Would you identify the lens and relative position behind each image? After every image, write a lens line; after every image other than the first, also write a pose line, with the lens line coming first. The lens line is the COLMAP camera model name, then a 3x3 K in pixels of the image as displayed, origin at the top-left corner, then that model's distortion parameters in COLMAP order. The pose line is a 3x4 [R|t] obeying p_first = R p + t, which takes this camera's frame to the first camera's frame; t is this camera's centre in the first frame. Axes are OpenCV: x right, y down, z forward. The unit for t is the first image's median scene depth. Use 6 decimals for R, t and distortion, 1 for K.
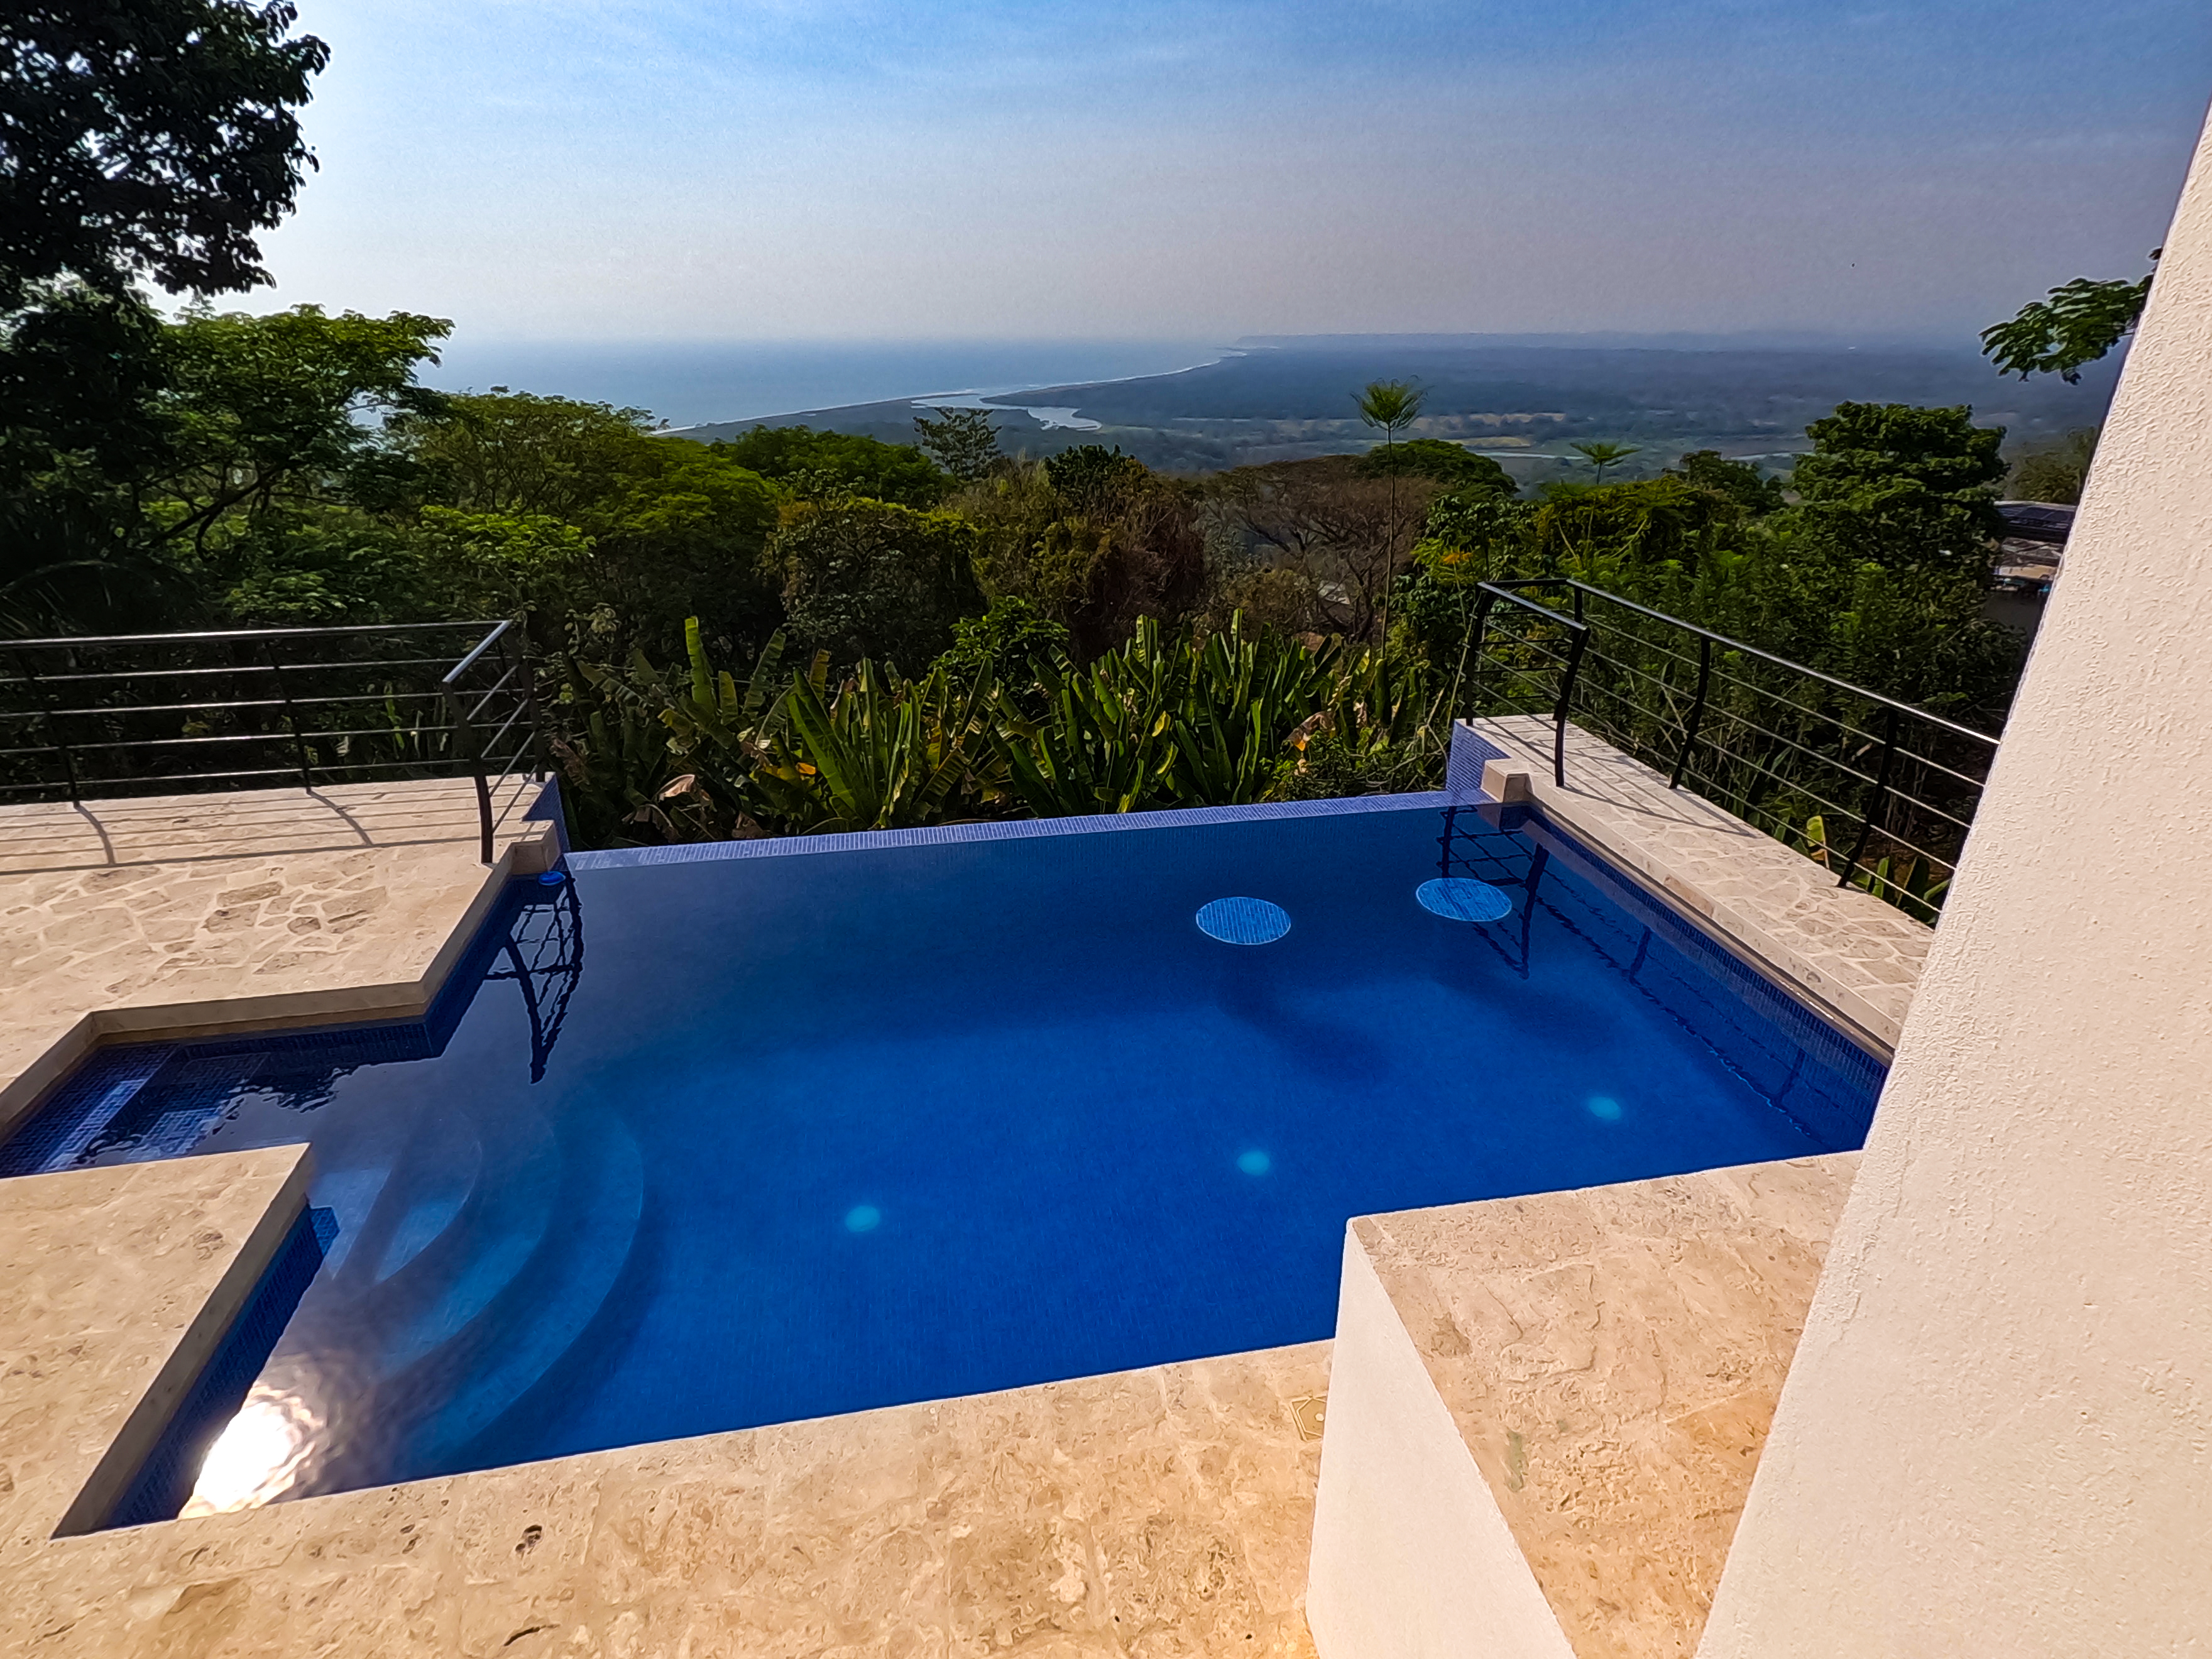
lens RADIAL K [[1158.4, 0, 1106.0], [0, 1158.4, 829.5], [0, 0, 1]] dist [0.008825, -0.003362]
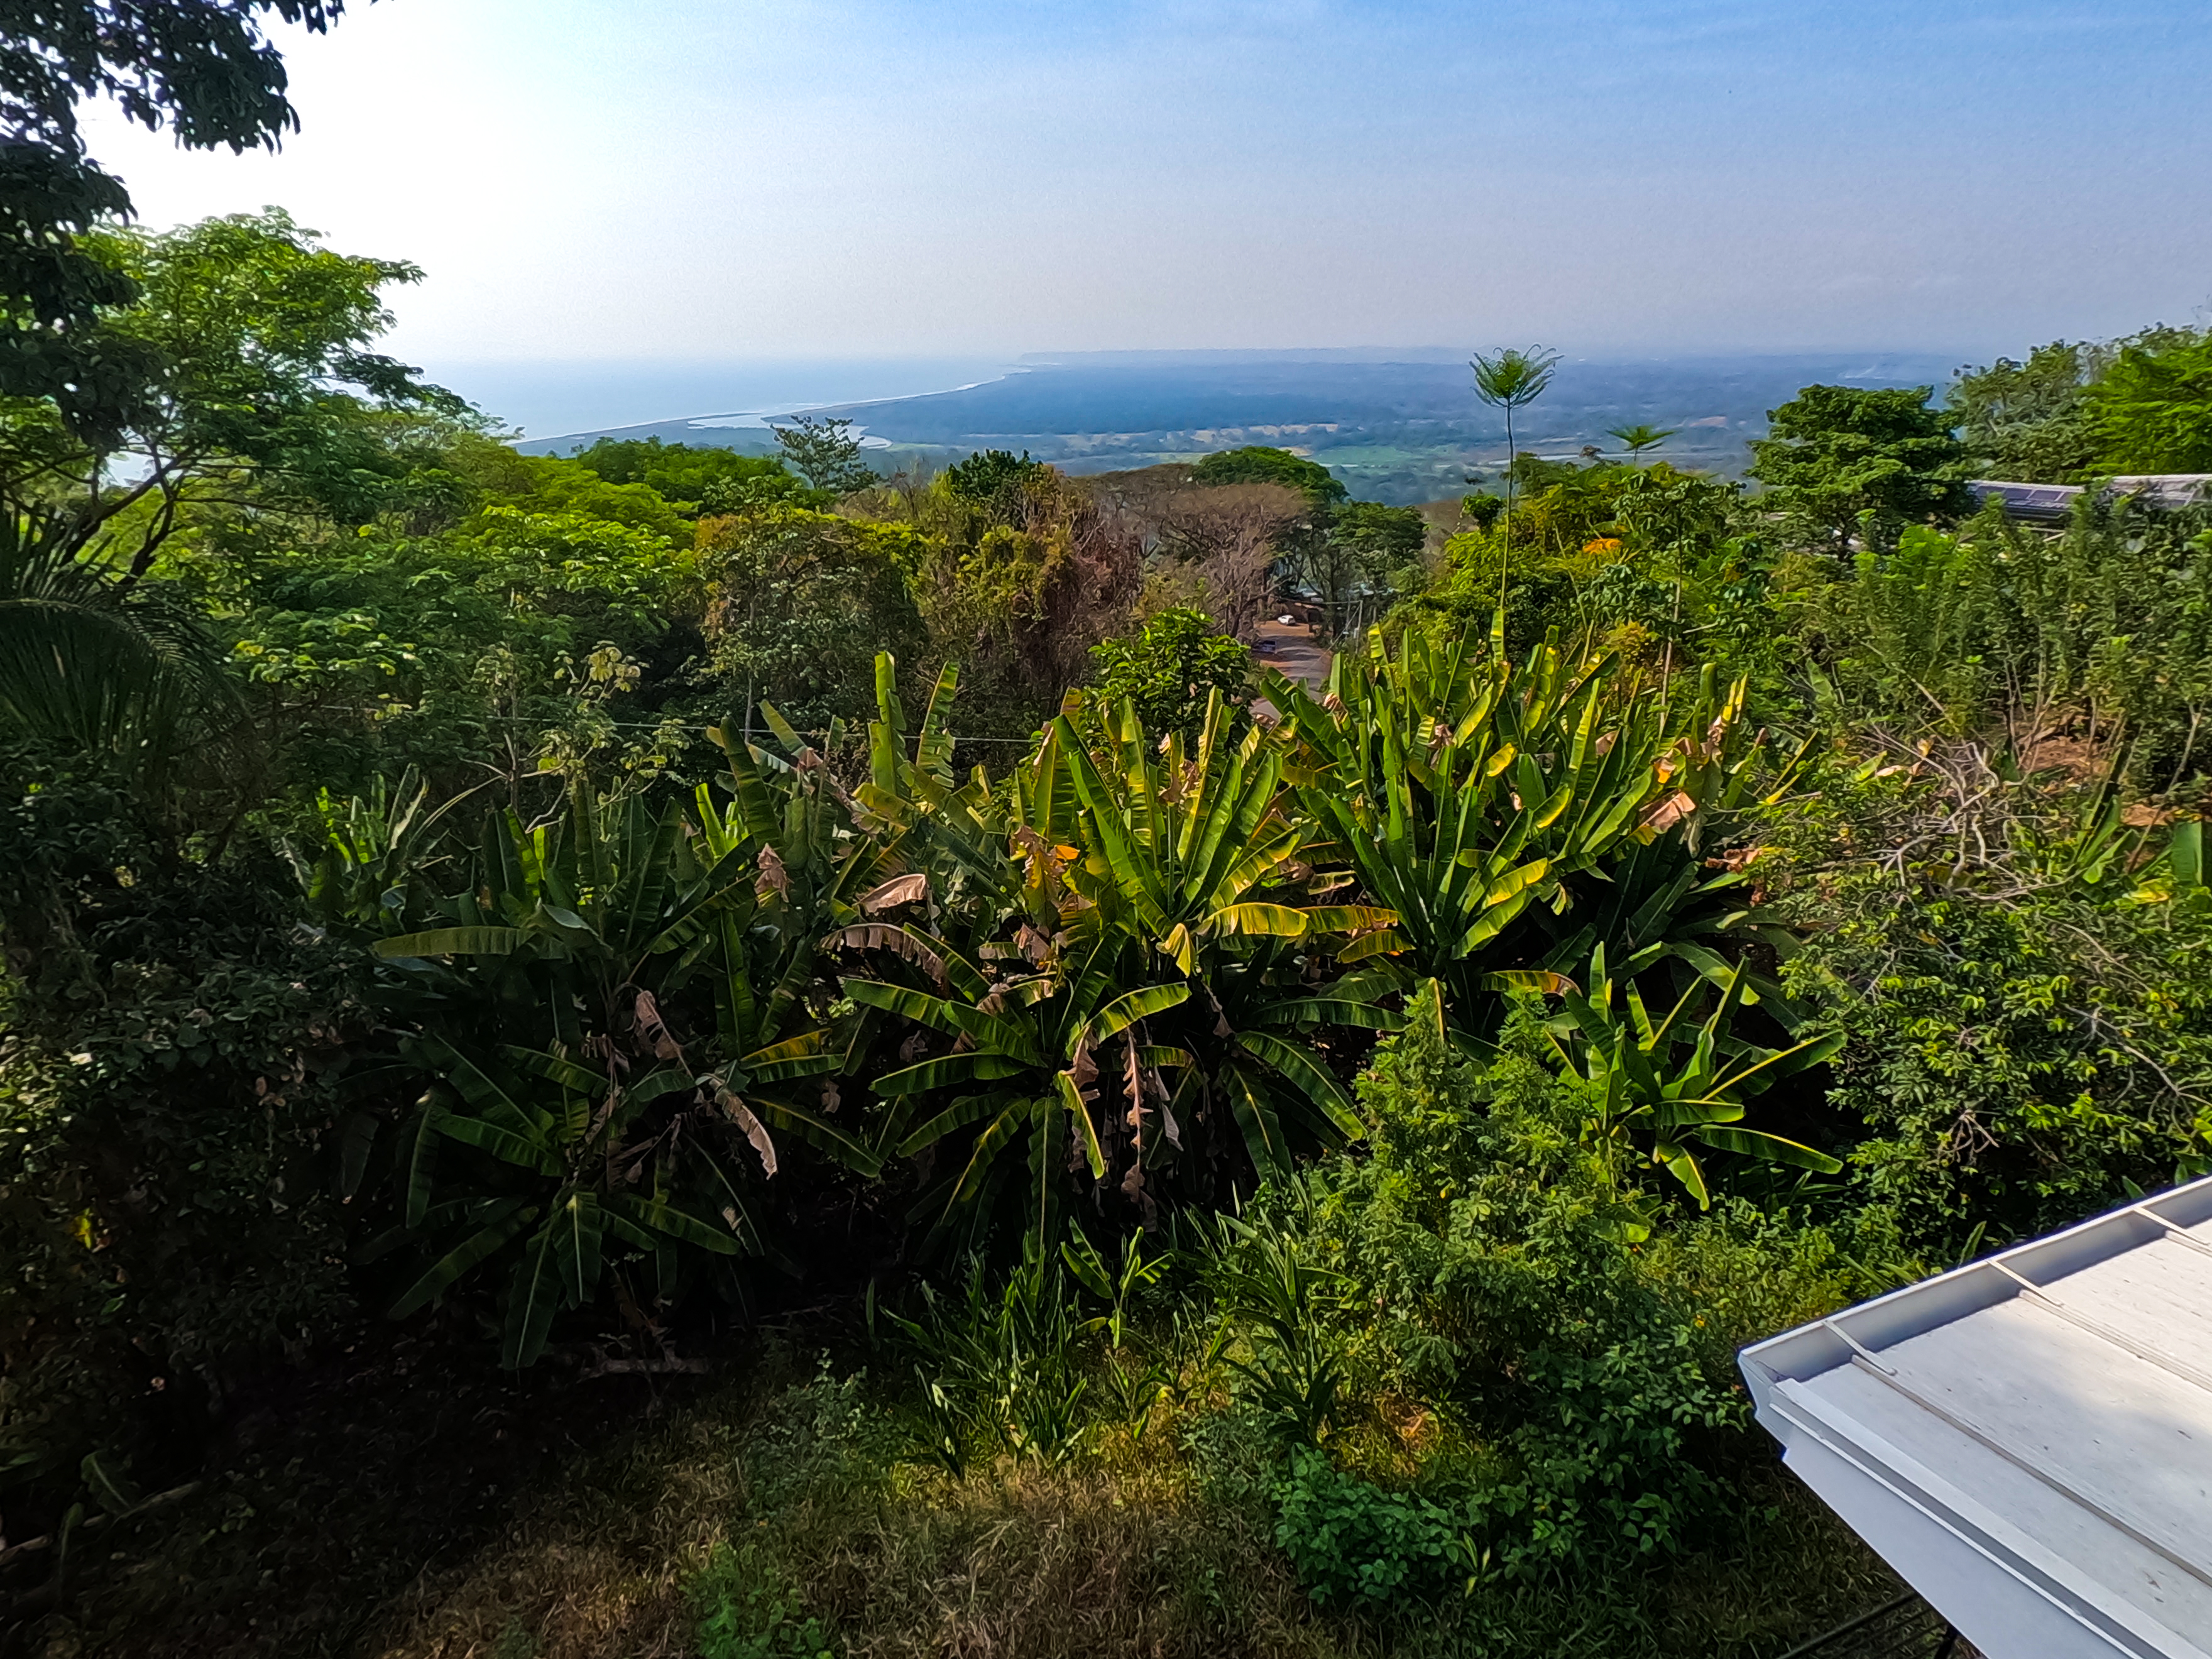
lens RADIAL K [[1158.4, 0, 1106.0], [0, 1158.4, 829.5], [0, 0, 1]] dist [0.008825, -0.003362]
pose [[0.985313, -0.070393, 0.155572, -0.228924], [0.072300, 0.997361, -0.006631, -0.040201], [-0.154695, 0.017781, 0.987802, 0.184242]]
